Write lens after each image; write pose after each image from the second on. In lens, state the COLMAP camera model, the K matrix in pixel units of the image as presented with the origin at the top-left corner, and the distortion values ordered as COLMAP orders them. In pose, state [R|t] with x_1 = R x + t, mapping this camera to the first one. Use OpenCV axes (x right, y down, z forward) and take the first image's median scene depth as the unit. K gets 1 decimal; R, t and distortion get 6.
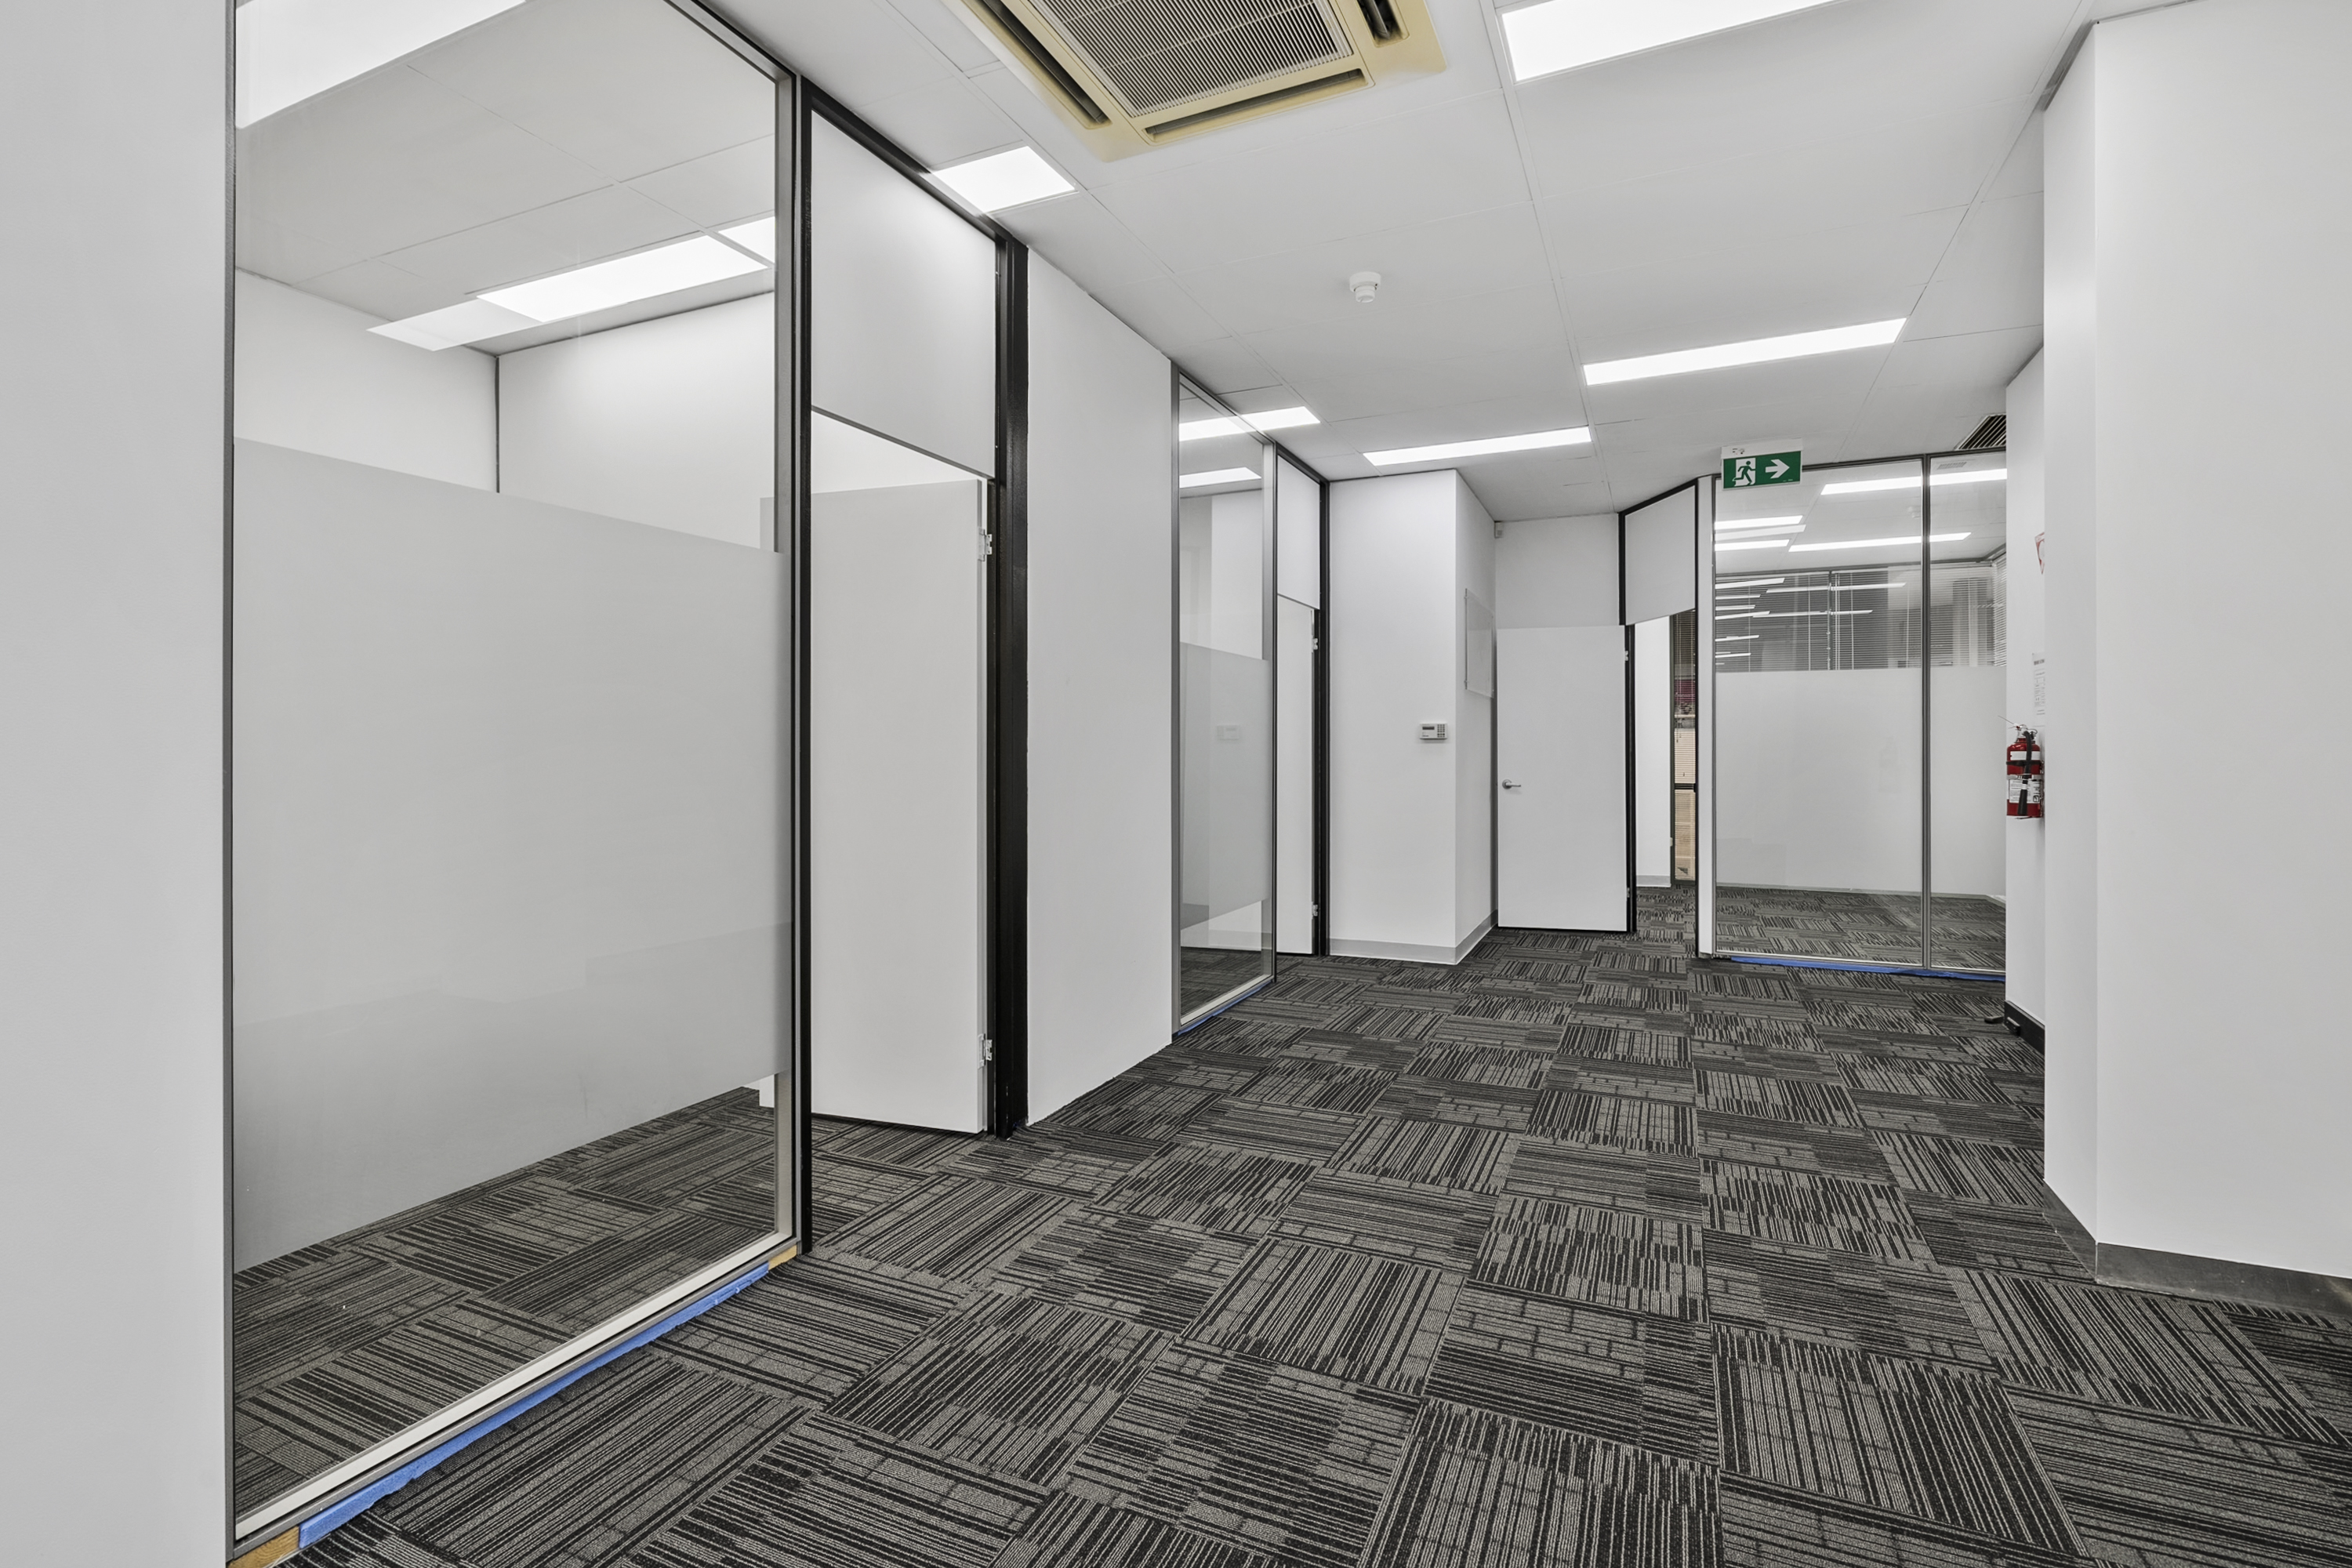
lens RADIAL K [[1071.6, 0, 1177.4], [0, 1071.6, 766.2], [0, 0, 1]] dist [-0.002301, -0.000648]
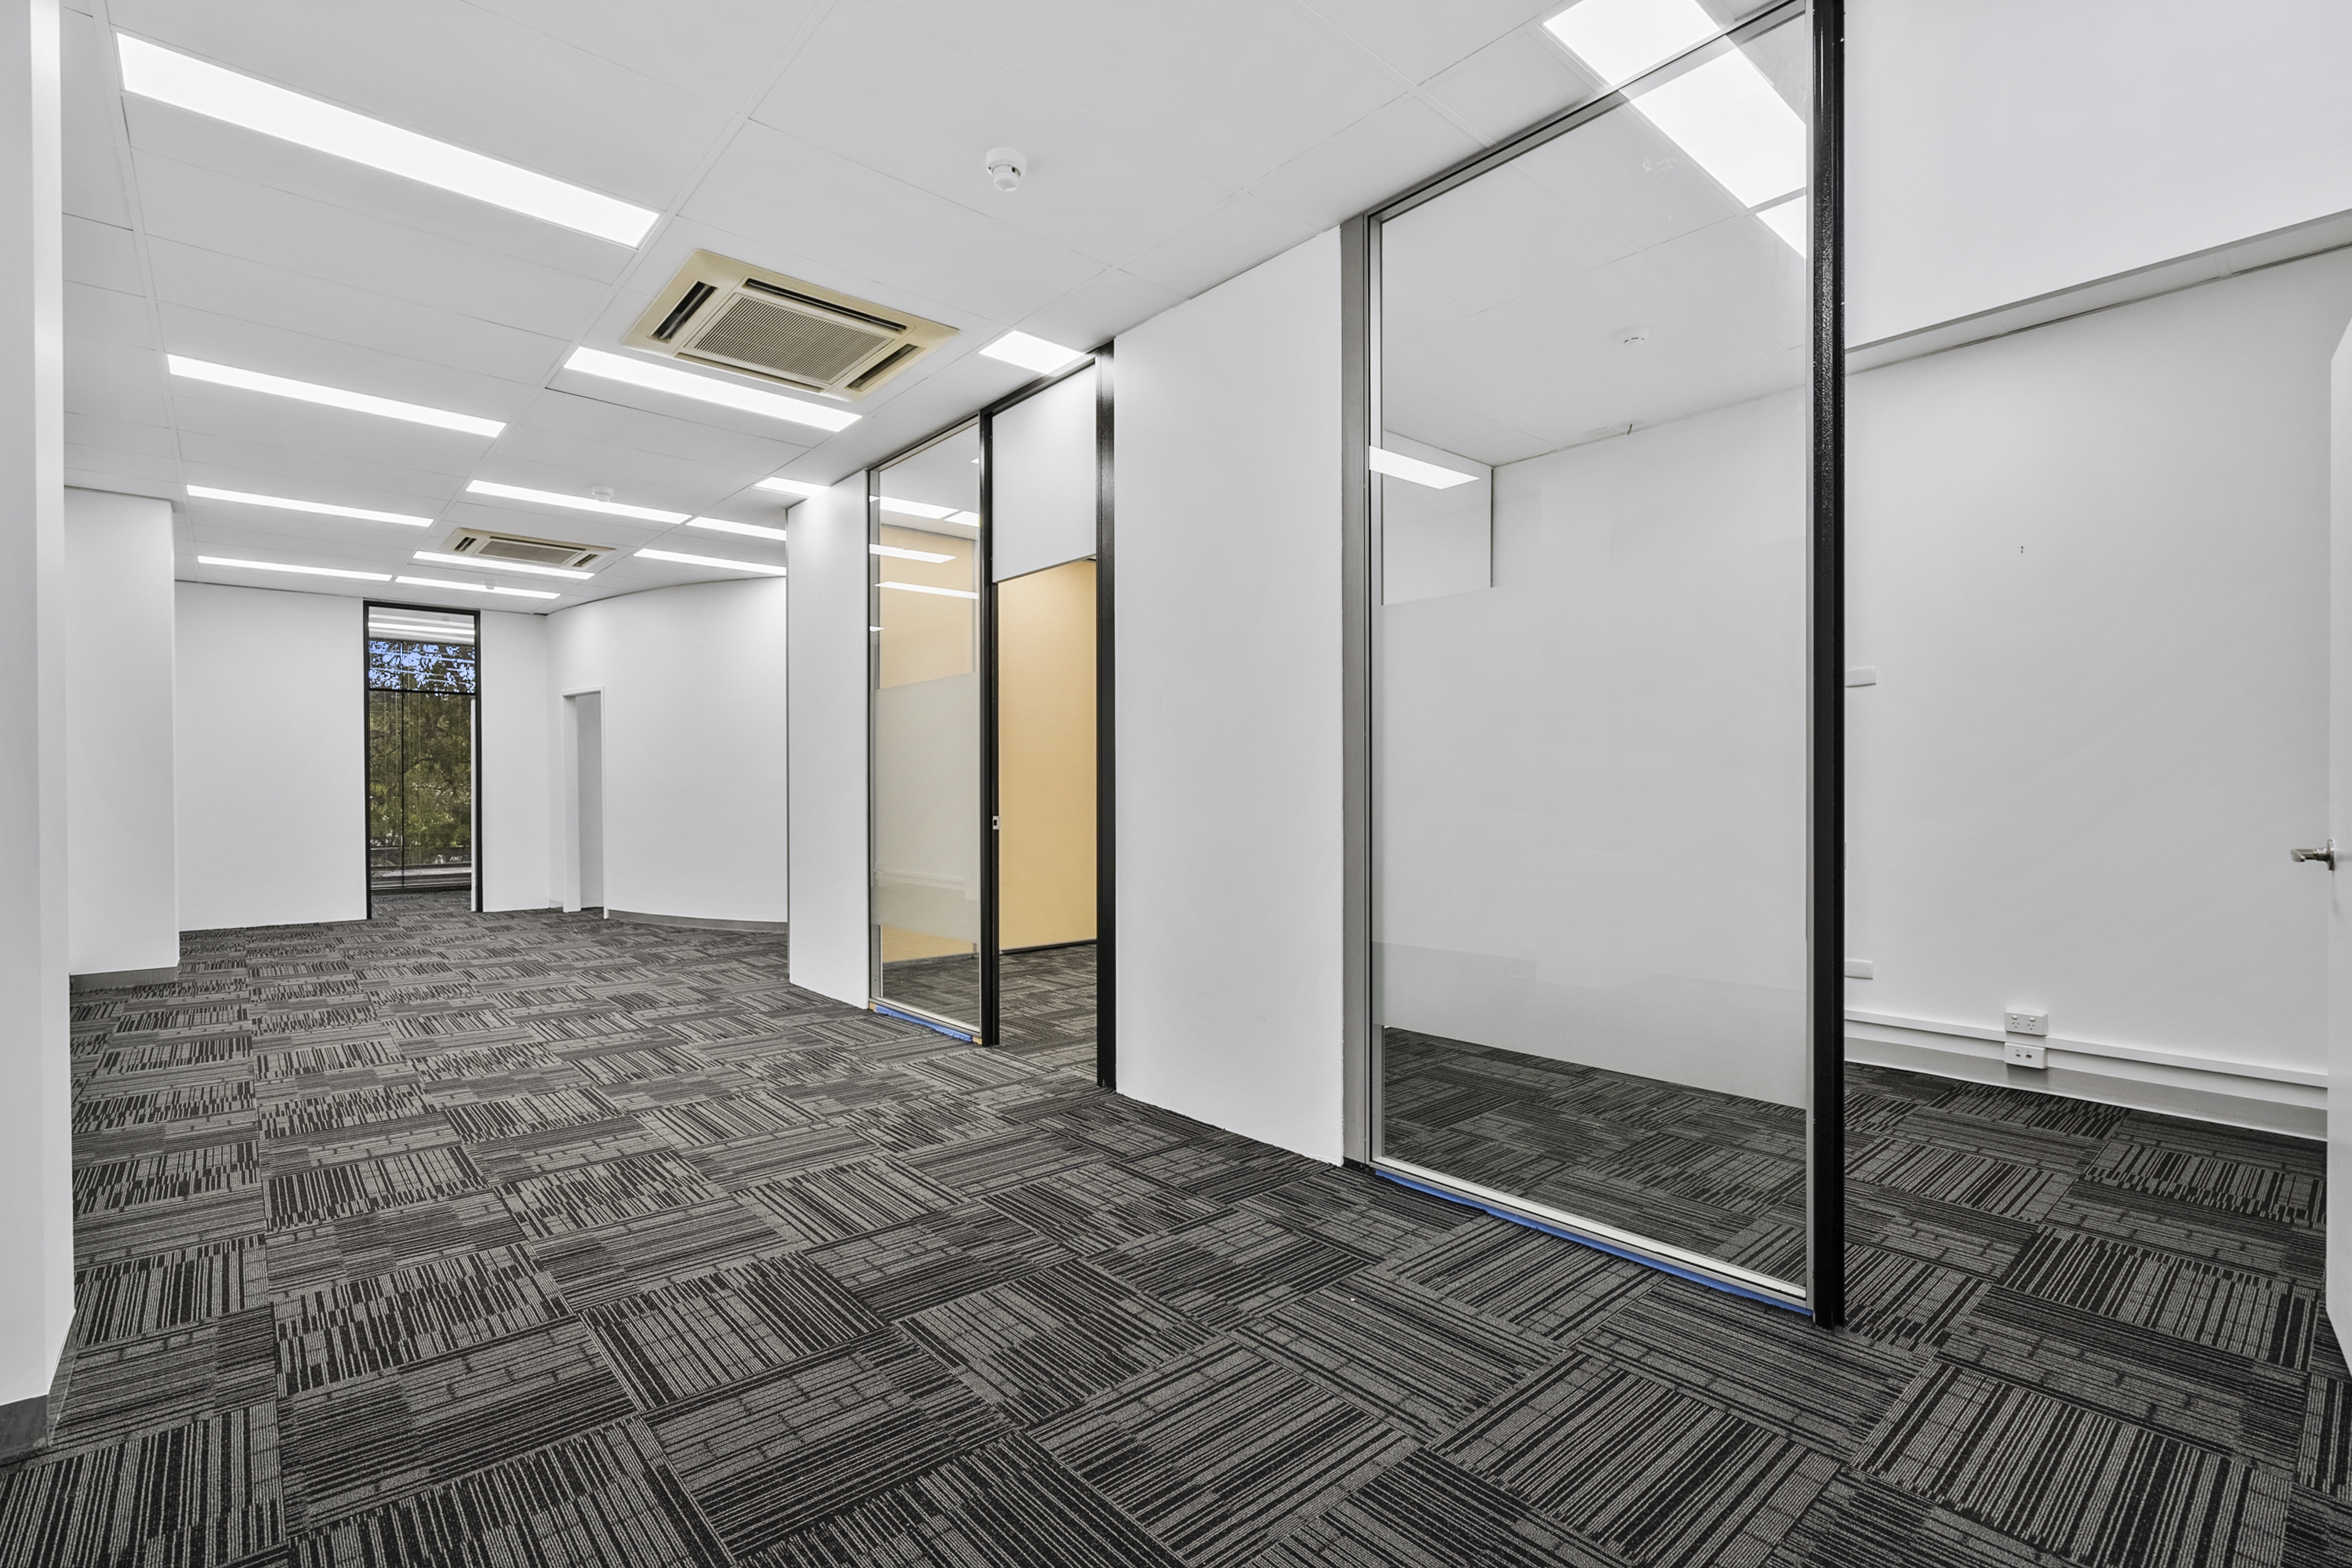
lens RADIAL K [[1071.6, 0, 1177.4], [0, 1071.6, 790.9], [0, 0, 1]] dist [-0.002301, -0.000648]
pose [[-0.403142, 0.000155, -0.915137, 1.069750], [-0.009153, 0.999949, 0.004201, -0.000049], [0.915092, 0.010069, -0.403120, 1.800107]]
